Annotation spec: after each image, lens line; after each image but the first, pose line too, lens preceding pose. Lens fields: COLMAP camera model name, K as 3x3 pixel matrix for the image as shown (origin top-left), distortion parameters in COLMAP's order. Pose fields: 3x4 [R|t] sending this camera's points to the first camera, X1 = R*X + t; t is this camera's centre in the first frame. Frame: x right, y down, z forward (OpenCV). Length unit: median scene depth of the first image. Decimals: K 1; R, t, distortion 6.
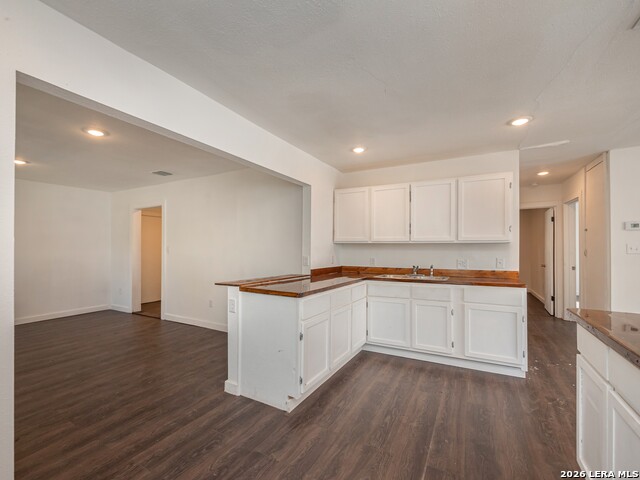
lens RADIAL K [[289.4, 0, 321.4], [0, 289.4, 248.6], [0, 0, 1]] dist [-0.003234, -0.000402]
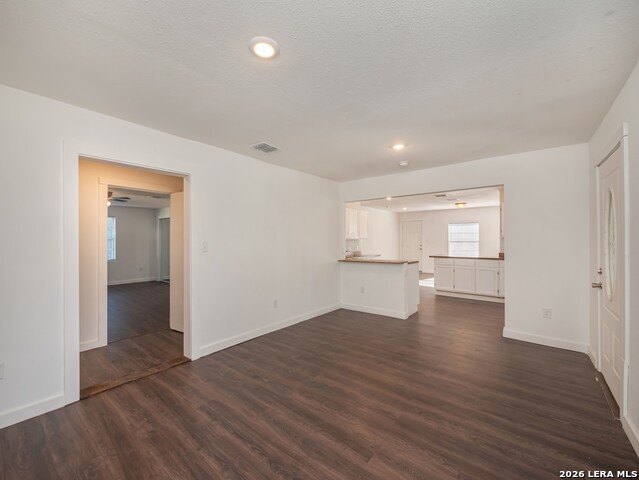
lens RADIAL K [[256.9, 0, 334.9], [0, 256.9, 238.9], [0, 0, 1]] dist [0.000720, 0.000098]
pose [[0.149987, 0.003904, 0.988680, -1.550572], [0.004956, 0.999977, -0.004701, -0.015699], [-0.988676, 0.005605, 0.149964, 0.910005]]
